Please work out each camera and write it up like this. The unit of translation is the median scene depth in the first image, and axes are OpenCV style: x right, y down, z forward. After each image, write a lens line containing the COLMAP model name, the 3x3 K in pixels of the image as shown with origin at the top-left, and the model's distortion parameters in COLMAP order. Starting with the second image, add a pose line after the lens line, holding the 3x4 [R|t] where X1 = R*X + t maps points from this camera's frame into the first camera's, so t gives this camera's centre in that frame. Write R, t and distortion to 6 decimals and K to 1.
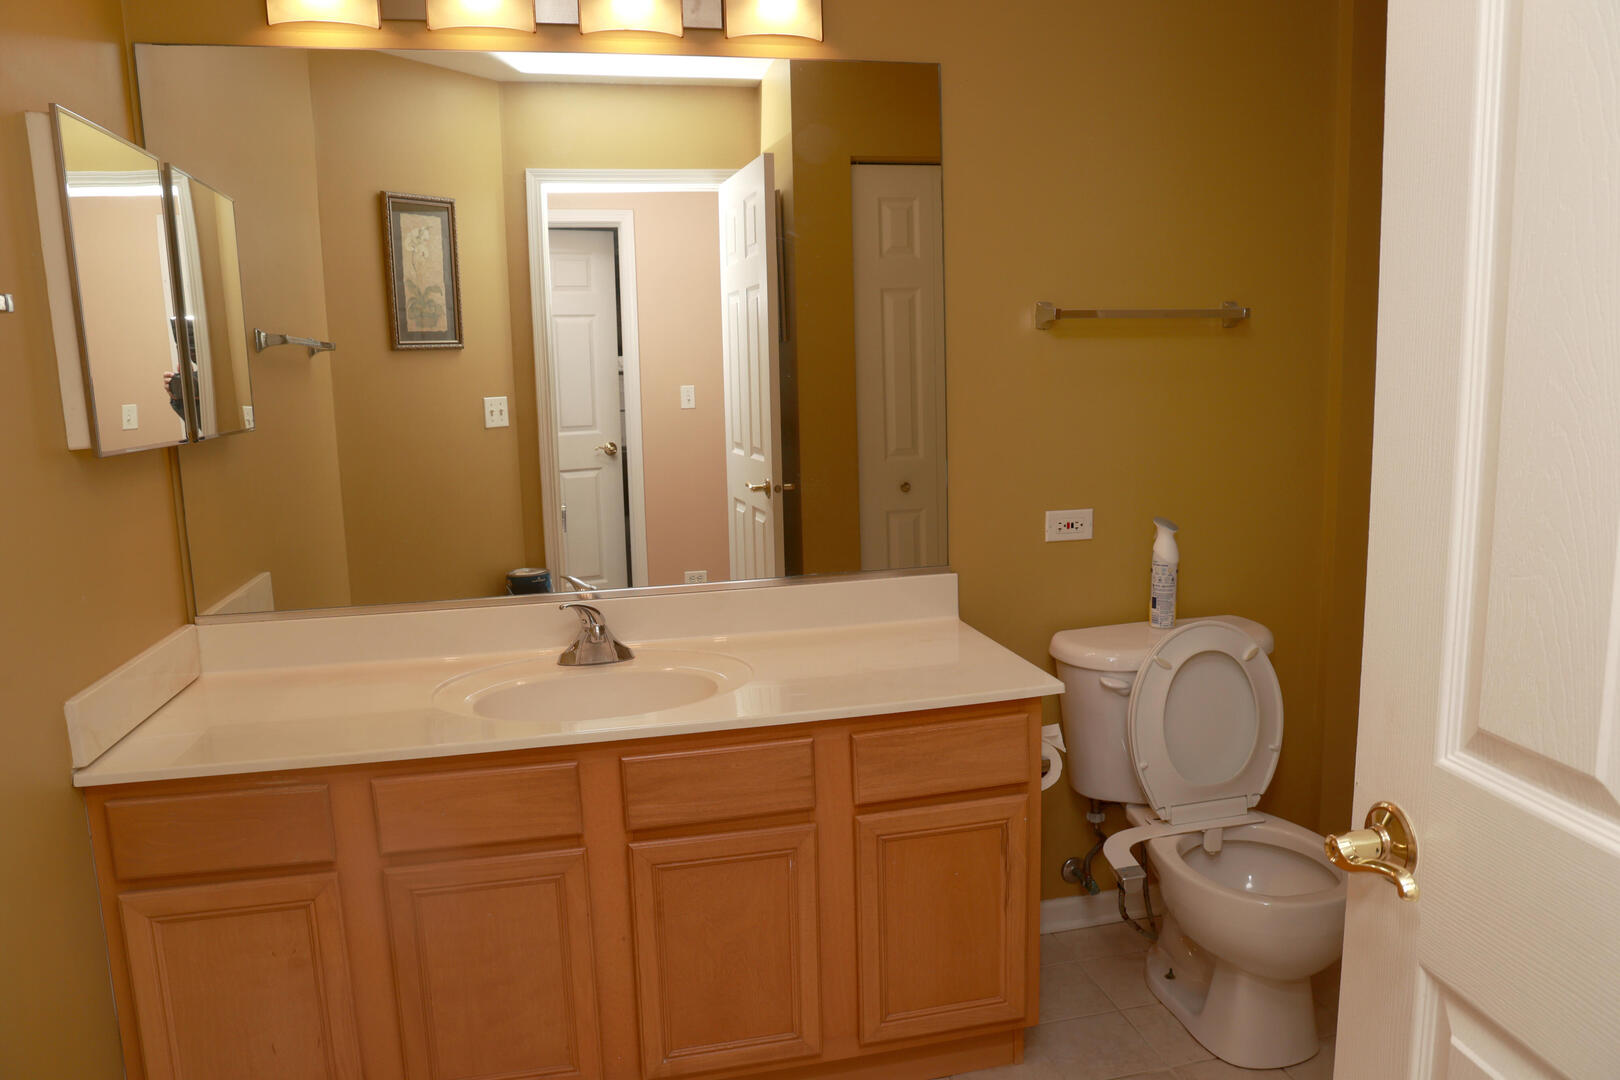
lens RADIAL K [[1109.9, 0, 821.1], [0, 1109.9, 552.8], [0, 0, 1]] dist [-0.088356, 0.064722]
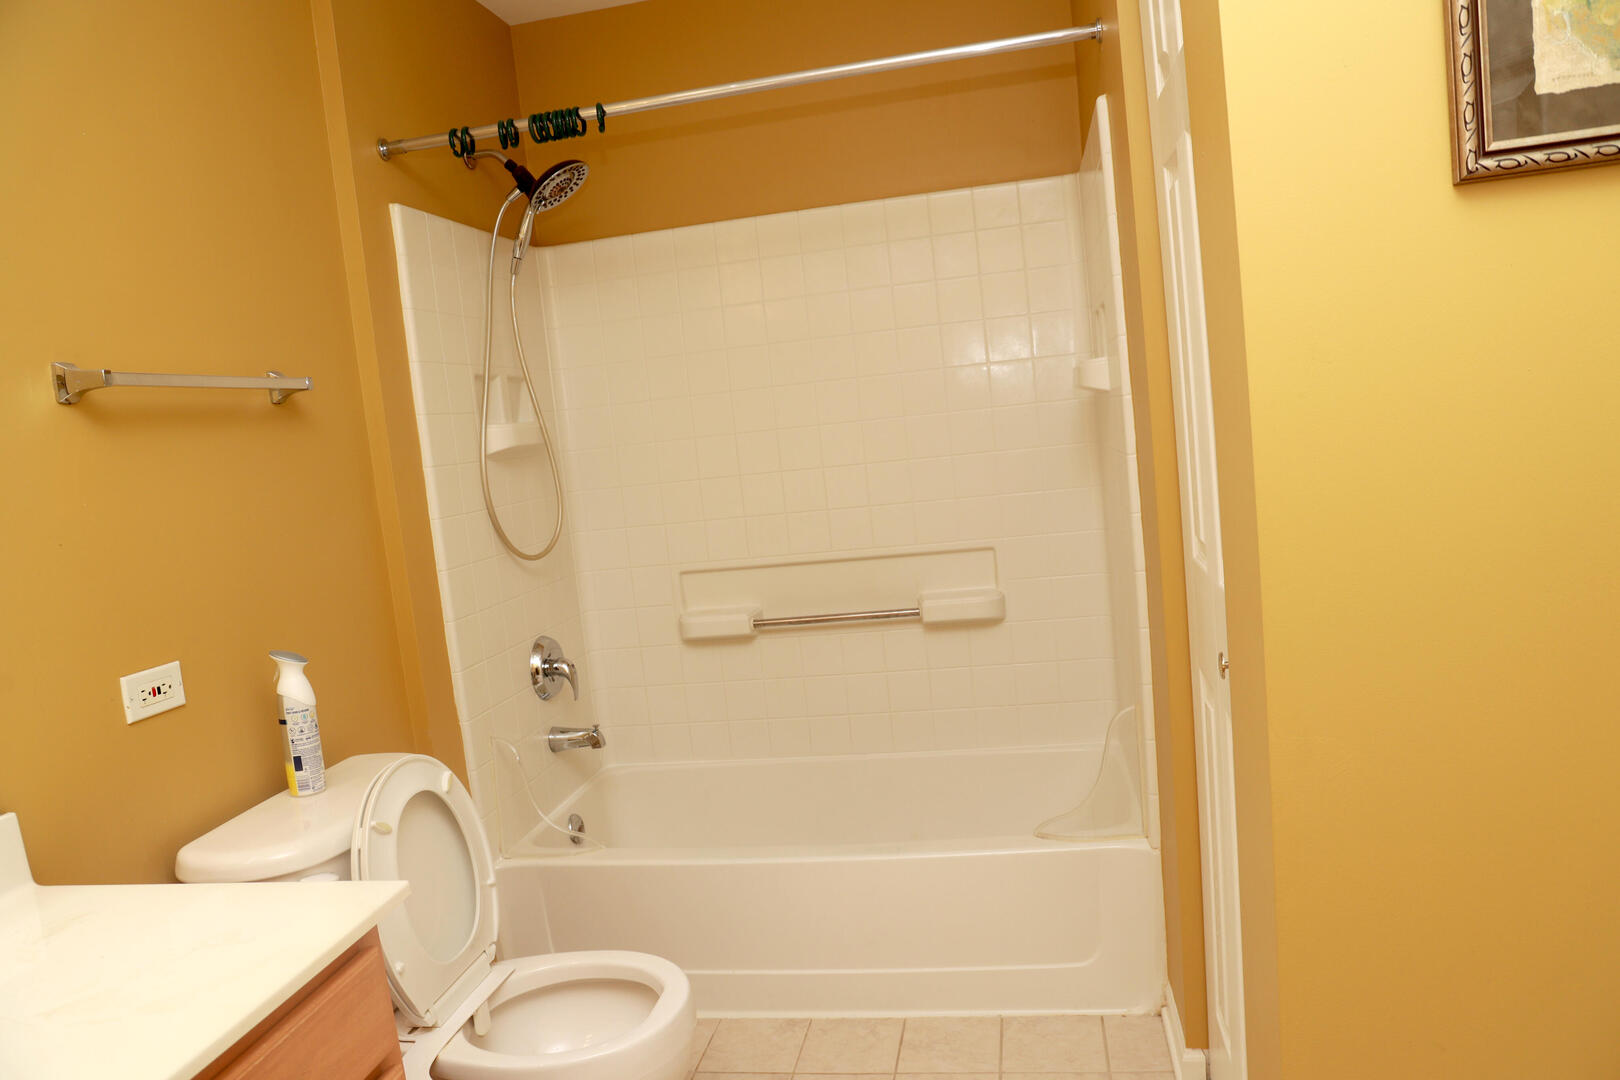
lens RADIAL K [[1109.9, 0, 821.1], [0, 1109.9, 552.8], [0, 0, 1]] dist [-0.088356, 0.064722]
pose [[0.399193, -0.119146, 0.909092, -0.210705], [0.233338, 0.972076, 0.024939, -0.029186], [-0.886678, 0.202171, 0.415847, 0.351761]]
